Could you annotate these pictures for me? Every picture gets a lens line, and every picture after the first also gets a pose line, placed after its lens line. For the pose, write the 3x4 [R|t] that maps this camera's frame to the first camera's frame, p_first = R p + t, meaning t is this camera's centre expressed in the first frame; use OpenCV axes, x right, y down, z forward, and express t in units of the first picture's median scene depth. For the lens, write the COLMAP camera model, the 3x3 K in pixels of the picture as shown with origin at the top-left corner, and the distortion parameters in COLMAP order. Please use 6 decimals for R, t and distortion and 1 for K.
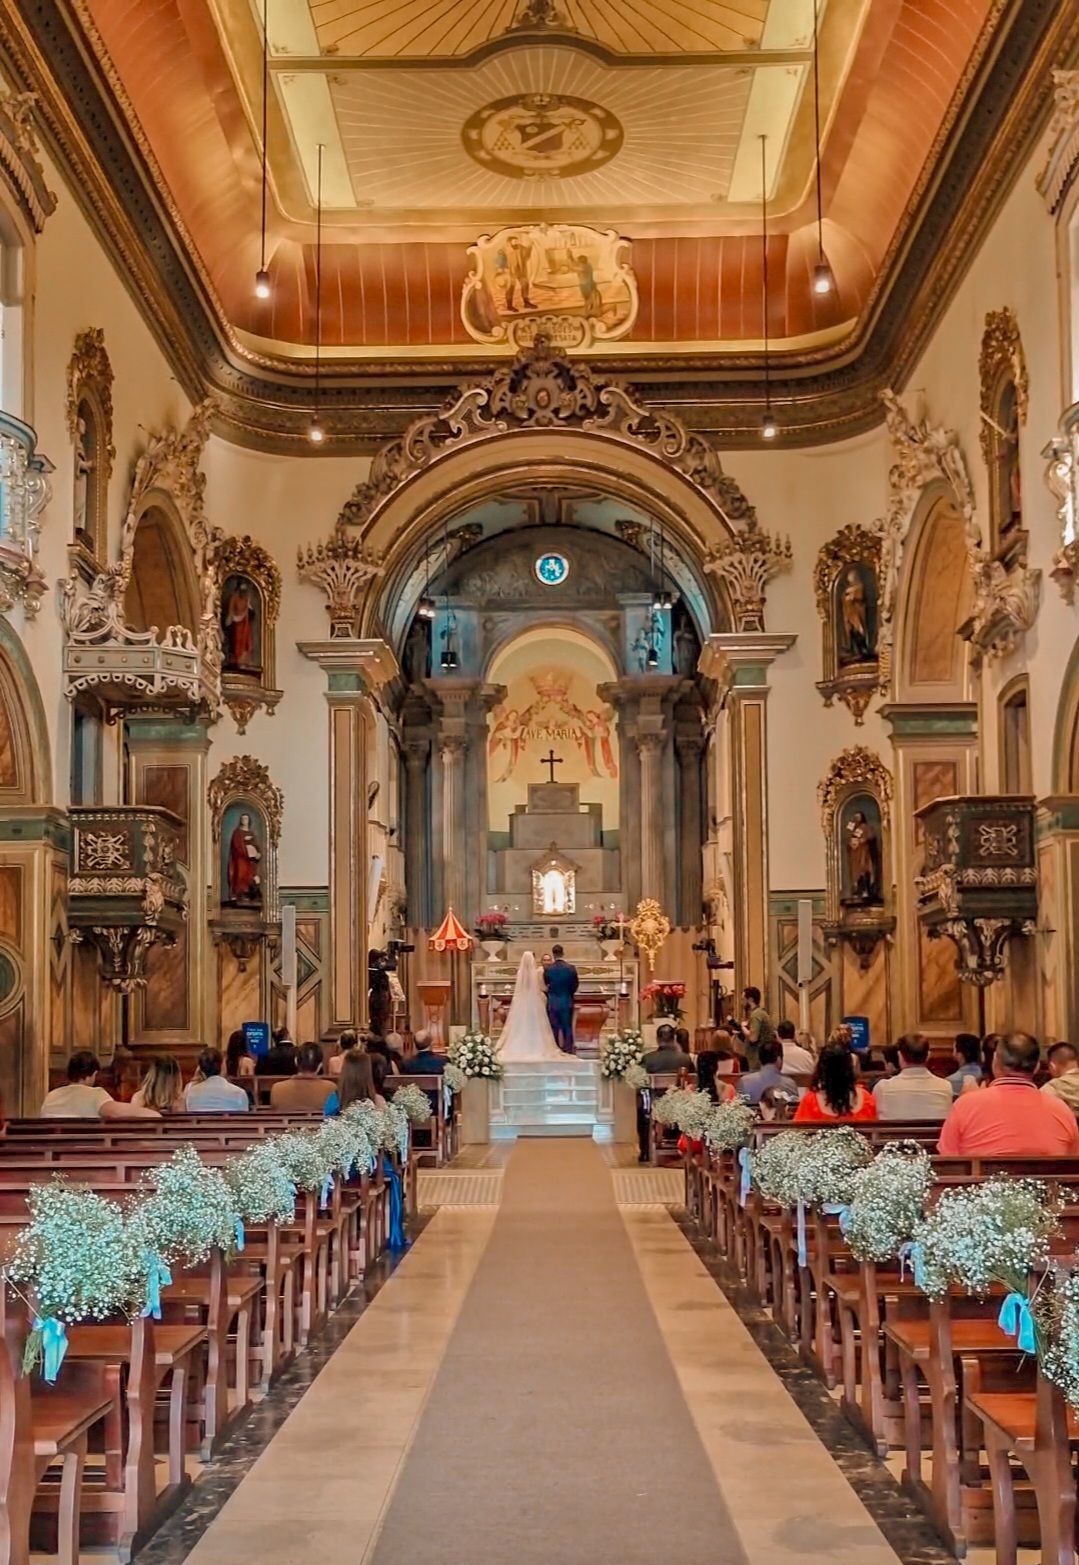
lens RADIAL K [[2687.9, 0, 539.5], [0, 2687.9, 782.5], [0, 0, 1]] dist [-0.027761, -0.014219]
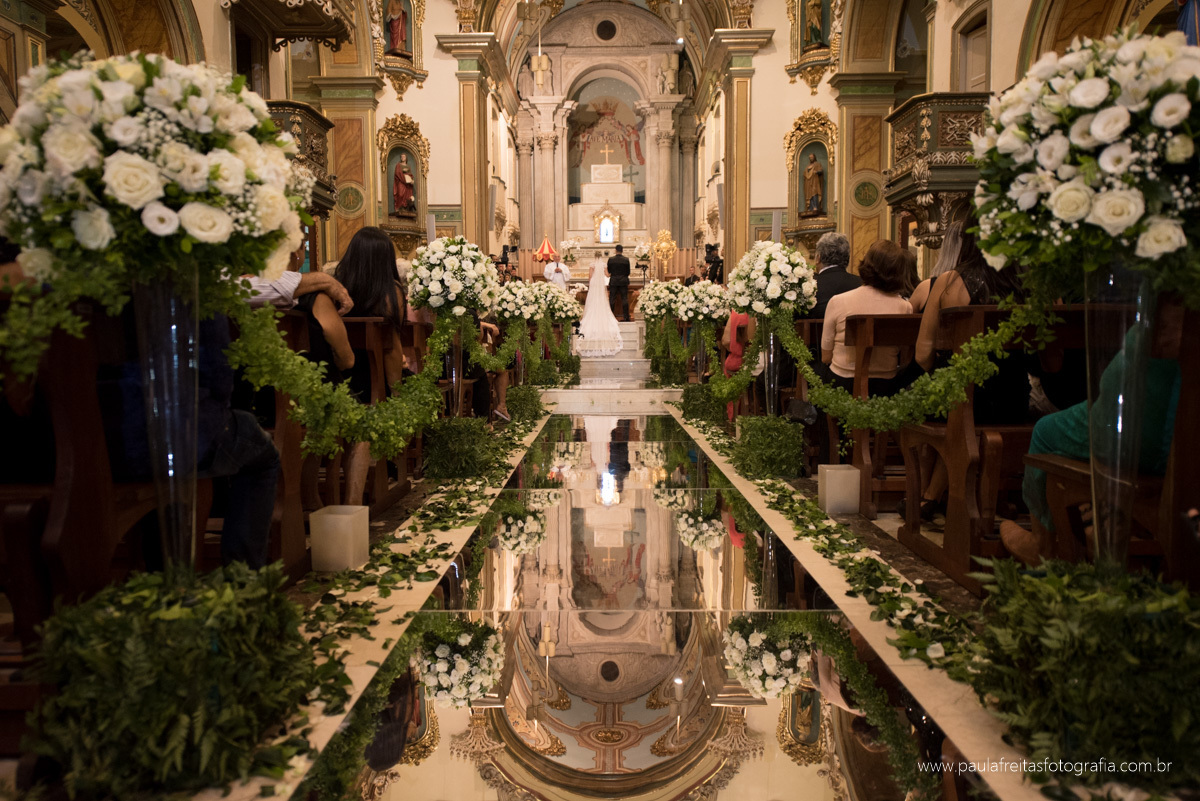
lens RADIAL K [[1265.4, 0, 600.0], [0, 1265.4, 400.5], [0, 0, 1]] dist [-0.007525, -0.004948]
pose [[0.999992, 0.002828, 0.002917, -0.001336], [-0.003223, 0.989318, 0.145740, 0.045026], [-0.002474, -0.145748, 0.989319, 0.282065]]
